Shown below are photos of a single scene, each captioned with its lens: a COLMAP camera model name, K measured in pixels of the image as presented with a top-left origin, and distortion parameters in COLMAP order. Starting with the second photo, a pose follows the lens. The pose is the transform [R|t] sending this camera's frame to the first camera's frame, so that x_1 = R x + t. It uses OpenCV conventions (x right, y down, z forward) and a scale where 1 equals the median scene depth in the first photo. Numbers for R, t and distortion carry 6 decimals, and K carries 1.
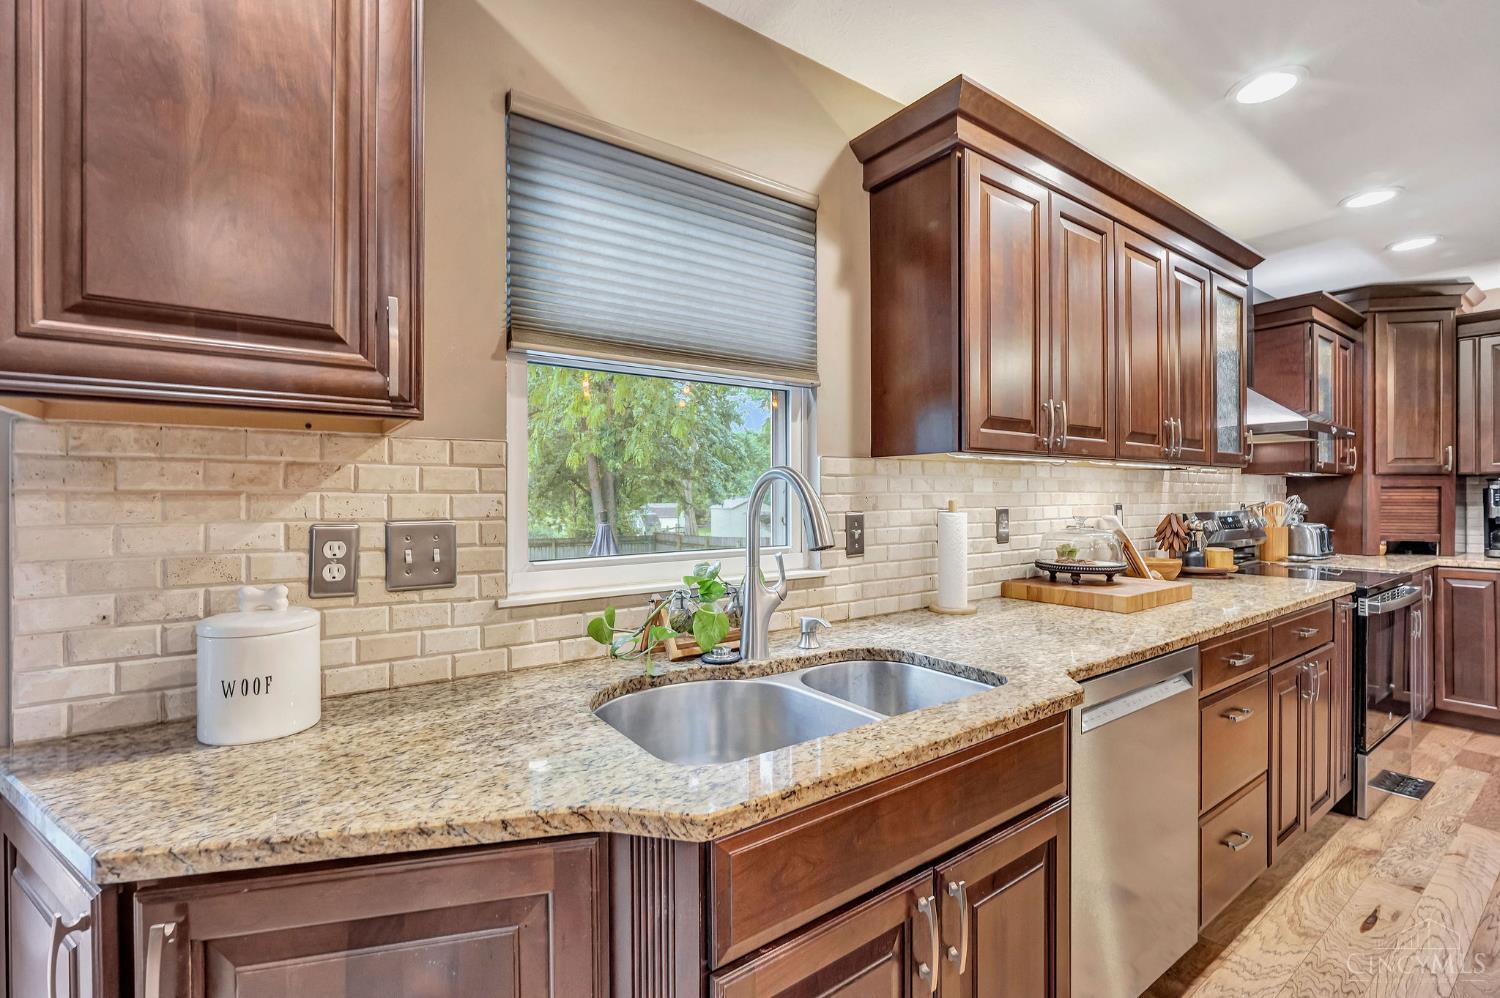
lens RADIAL K [[654.1, 0, 748.3], [0, 654.1, 500.3], [0, 0, 1]] dist [-0.012593, 0.003421]
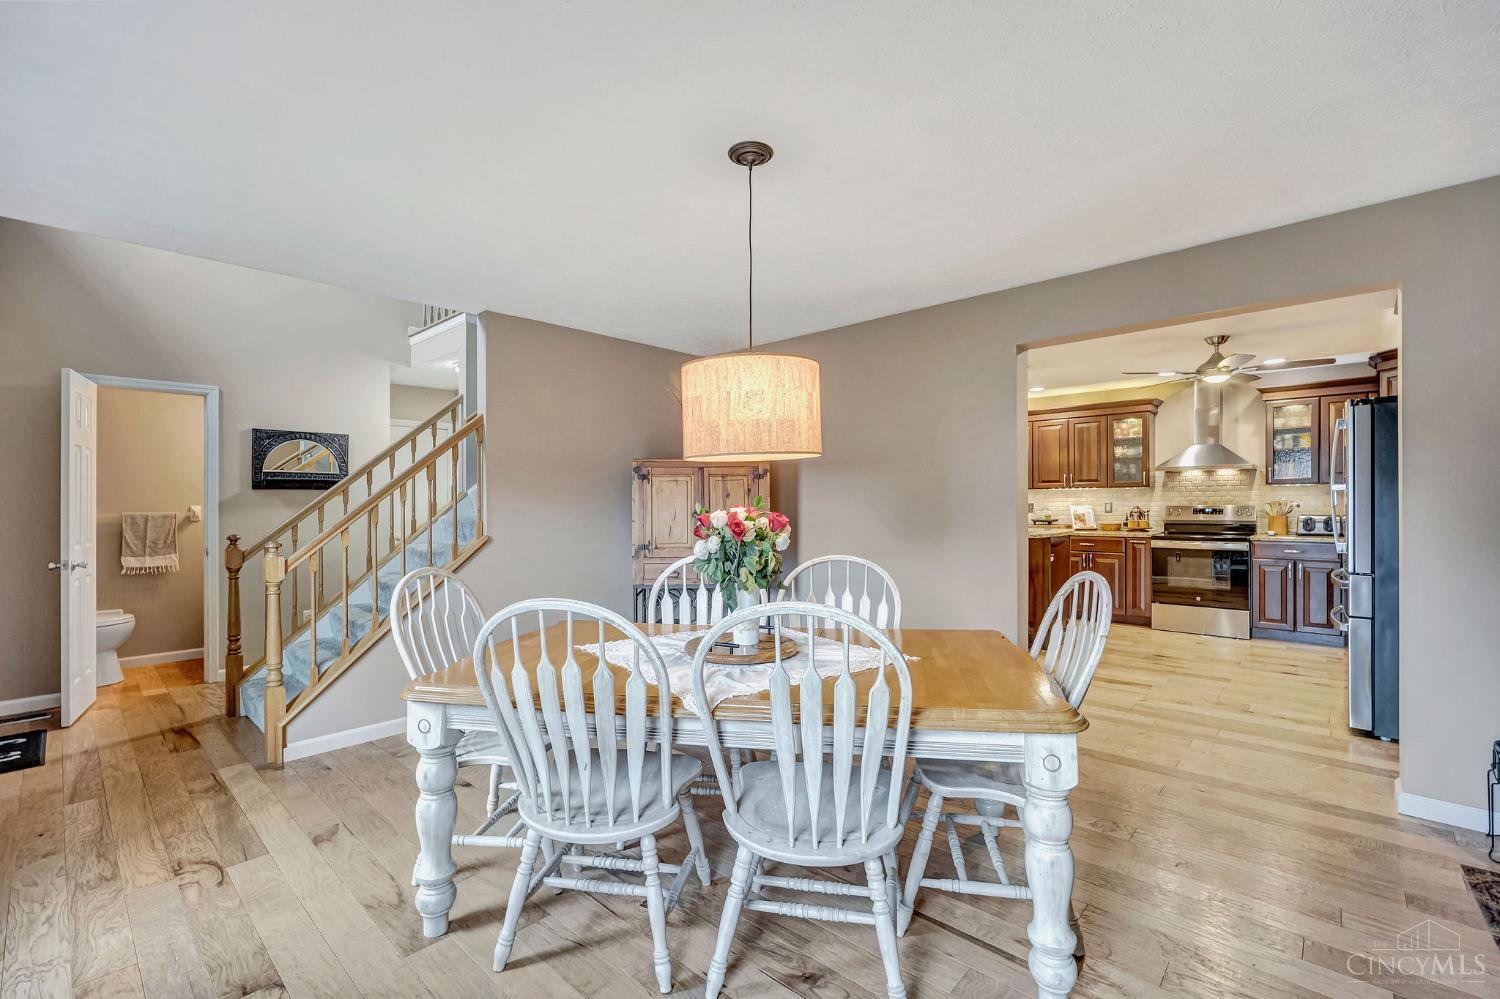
lens RADIAL K [[654.1, 0, 747.7], [0, 654.1, 502.4], [0, 0, 1]] dist [-0.012593, 0.003421]
pose [[0.203147, 0.002149, -0.979146, 4.388617], [-0.001535, 0.999997, 0.001876, 0.009189], [0.979147, 0.001122, 0.203150, -1.467420]]
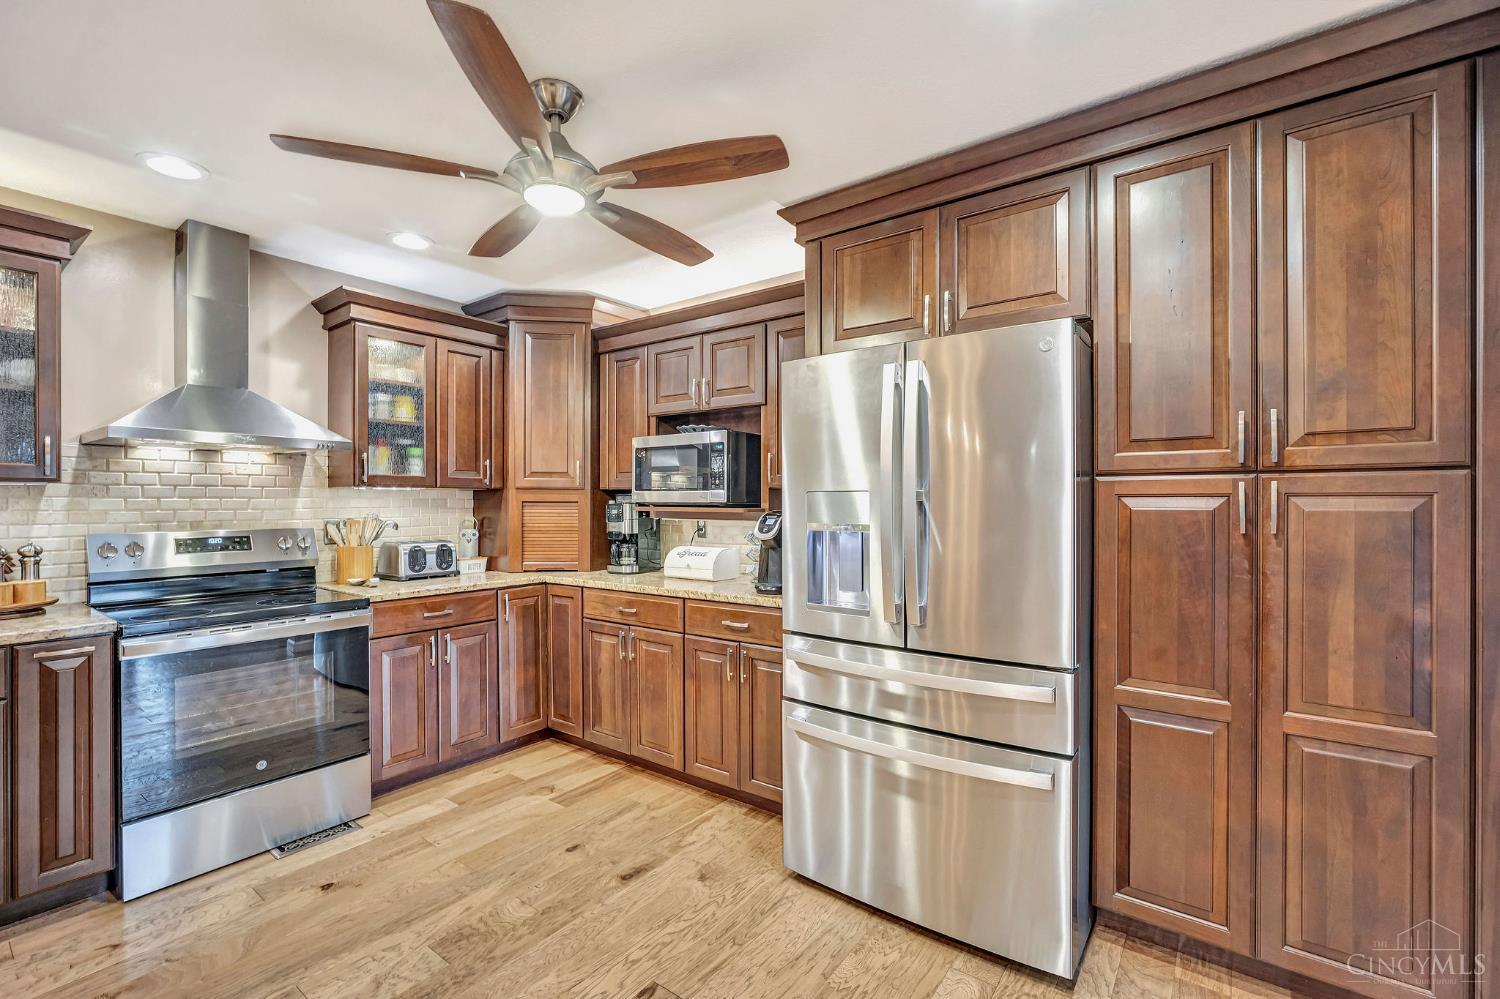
lens RADIAL K [[654.1, 0, 747.8], [0, 654.1, 501.7], [0, 0, 1]] dist [-0.012593, 0.003421]
pose [[0.954692, 0.000808, 0.297596, 2.084490], [0.000862, 0.999985, -0.005482, -0.030343], [-0.297595, 0.005490, 0.954676, -0.063934]]
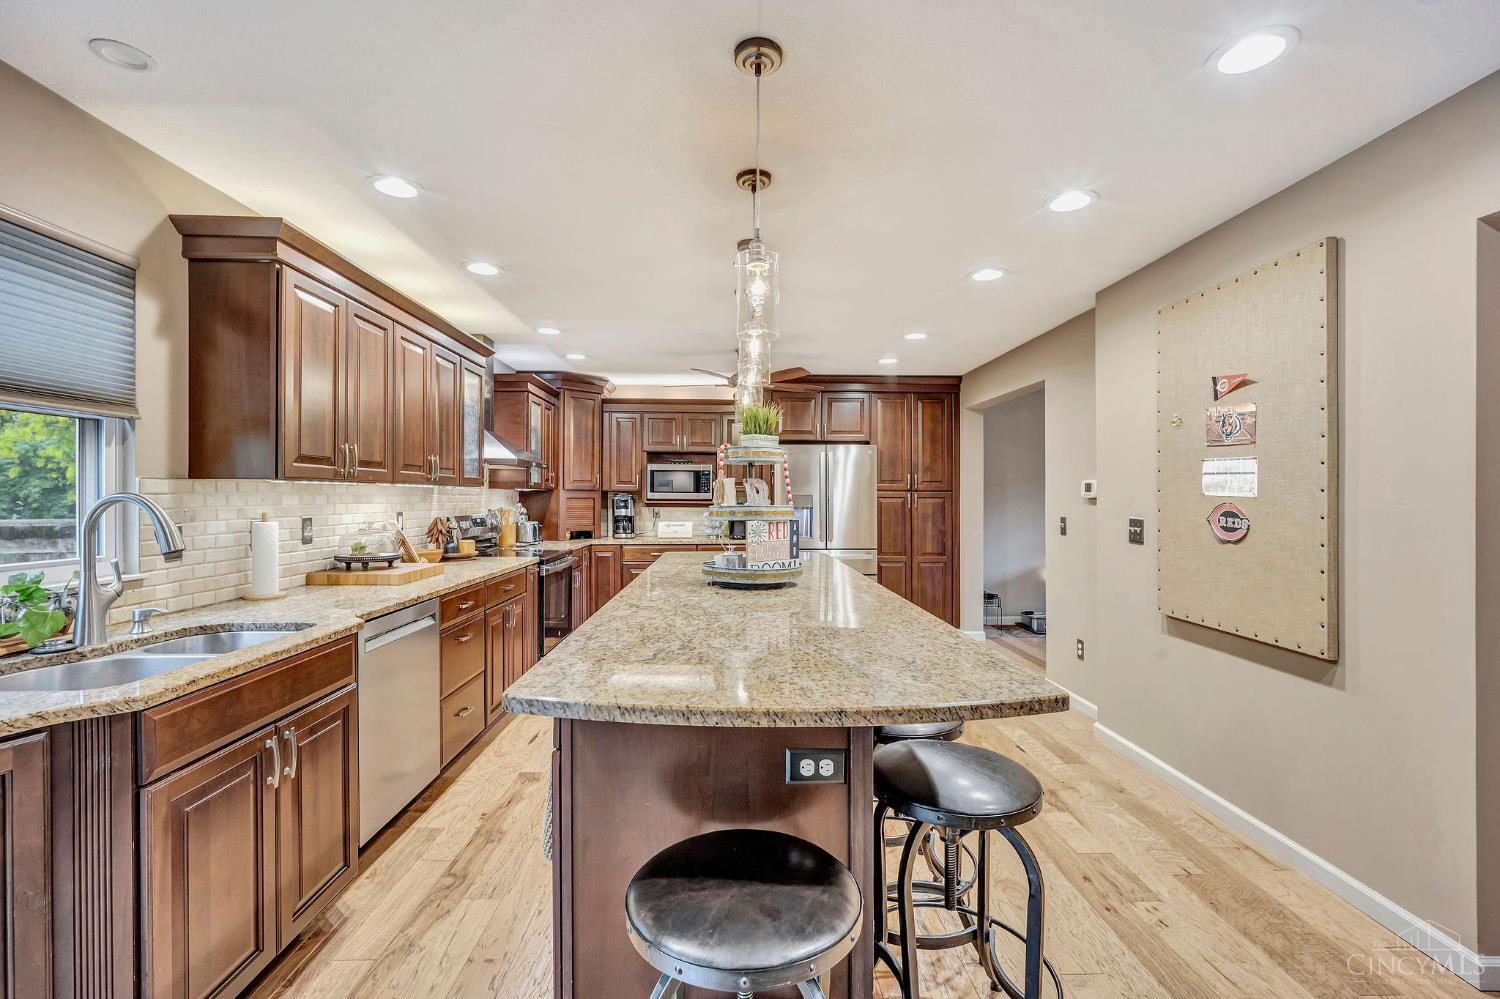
lens RADIAL K [[654.1, 0, 752.1], [0, 654.1, 499.9], [0, 0, 1]] dist [-0.012593, 0.003421]
pose [[0.551509, 0.001882, 0.834167, -0.257627], [-0.000778, 0.999998, -0.001742, -0.026207], [-0.834169, 0.000311, 0.551509, -0.576309]]
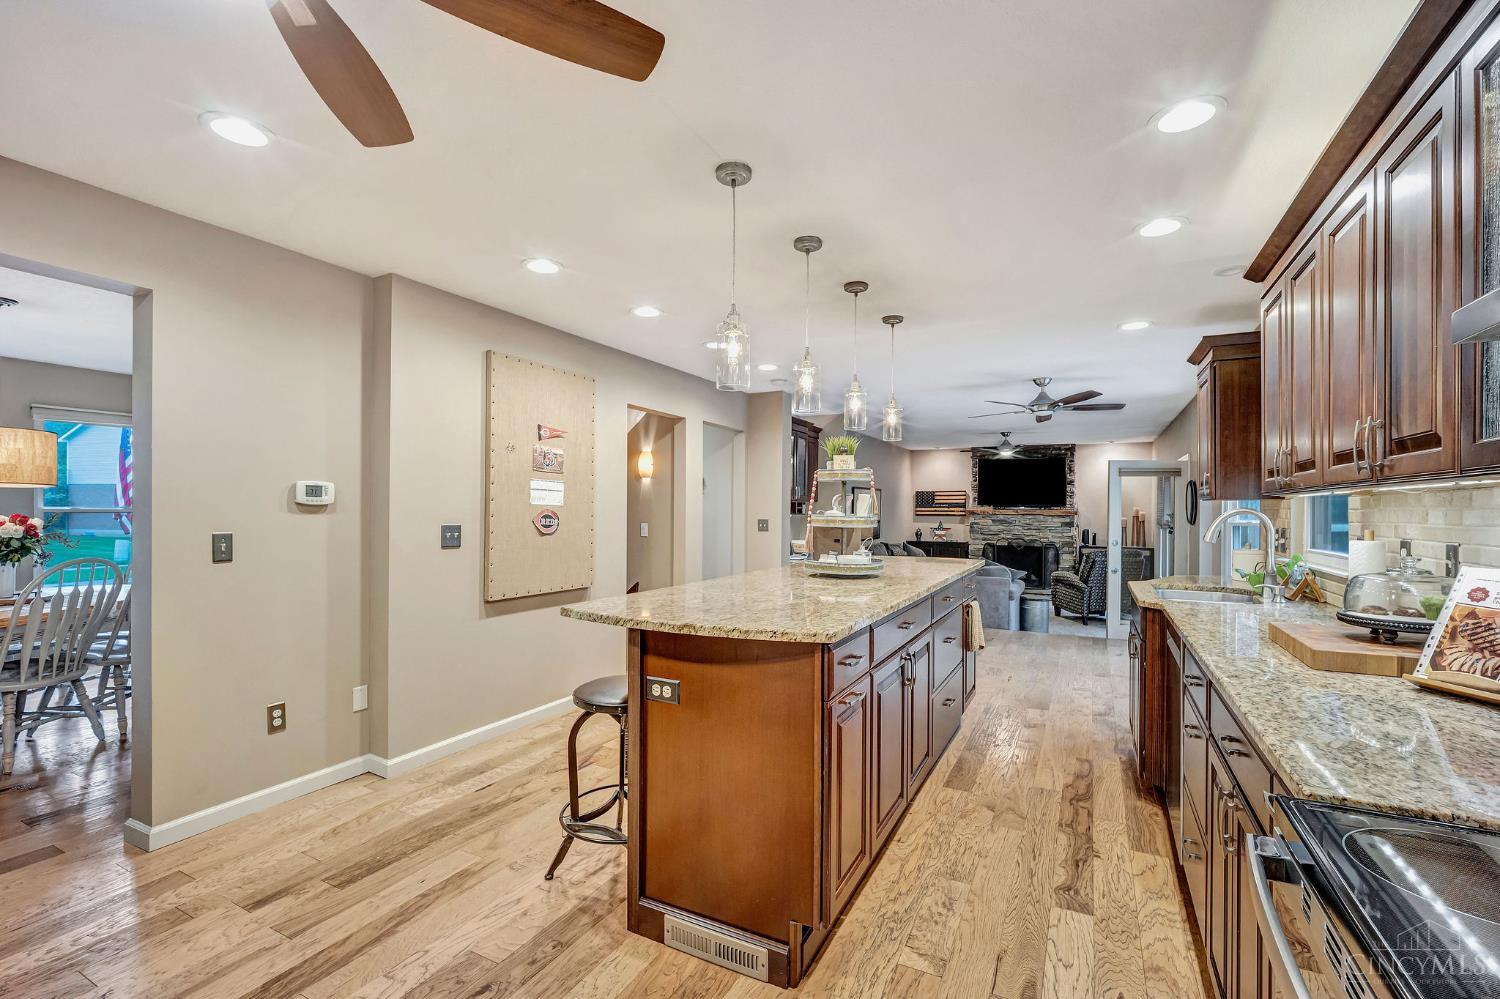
lens RADIAL K [[654.1, 0, 747.4], [0, 654.1, 511.0], [0, 0, 1]] dist [-0.012593, 0.003421]
pose [[-0.895338, 0.000315, -0.445387, 1.959329], [-0.004626, 0.999939, 0.010007, -0.043005], [0.445363, 0.011020, -0.895282, 1.693044]]
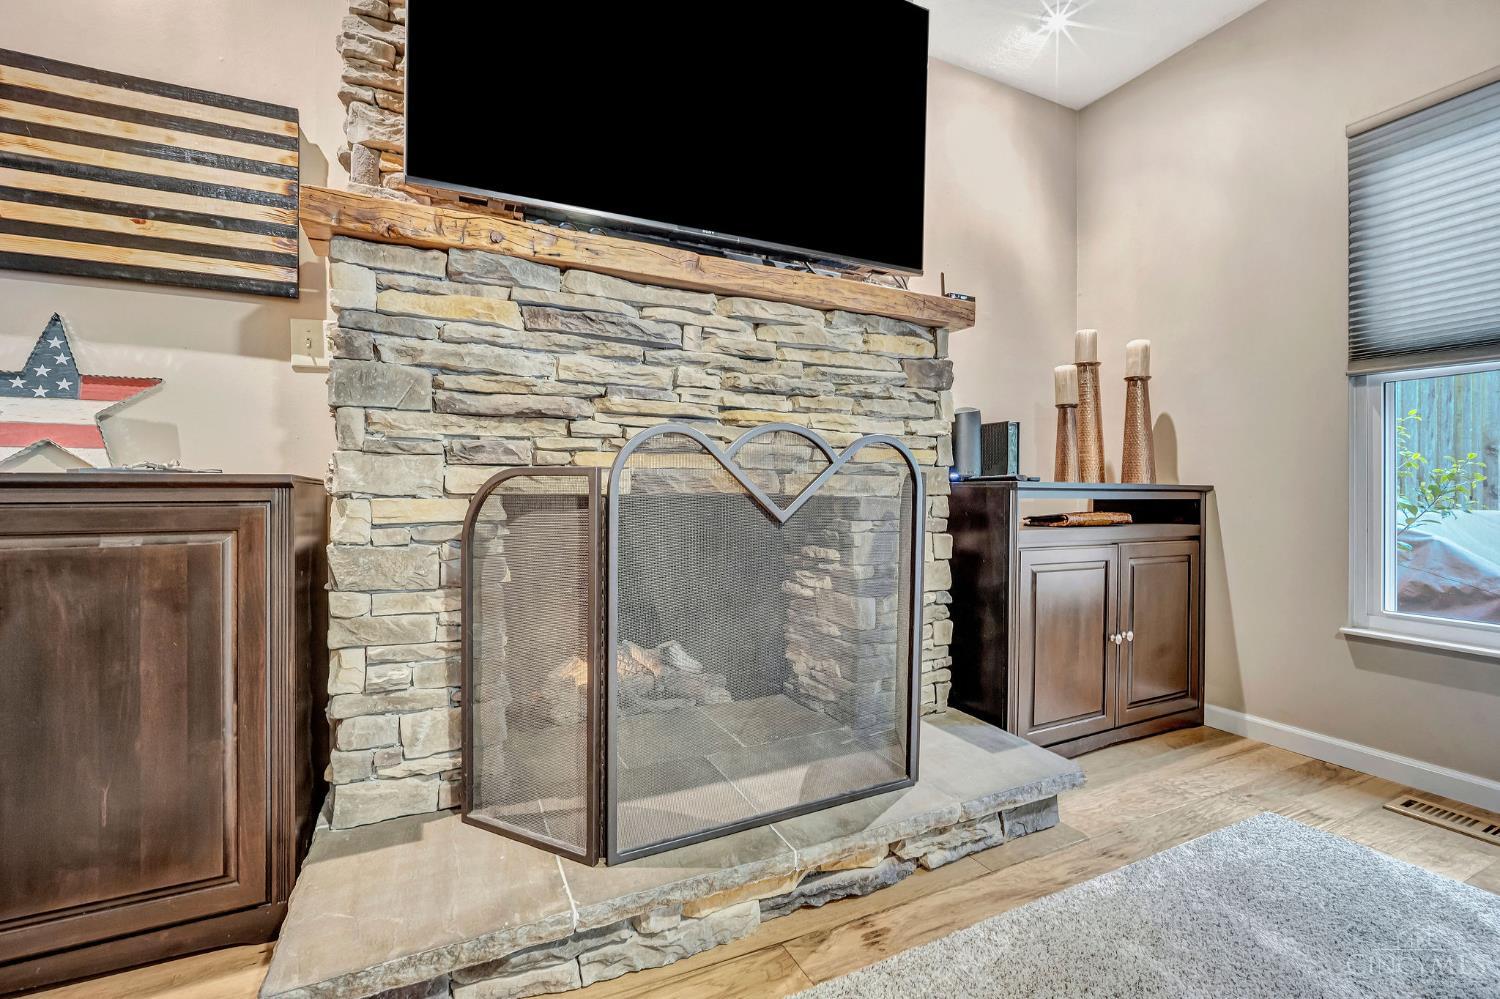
lens RADIAL K [[654.1, 0, 748.8], [0, 654.1, 487.4], [0, 0, 1]] dist [-0.012593, 0.003421]
pose [[-0.173398, 0.002166, -0.984849, -2.397180], [-0.007705, 0.999964, 0.003556, 0.338486], [0.984822, 0.008205, -0.173375, -2.676579]]
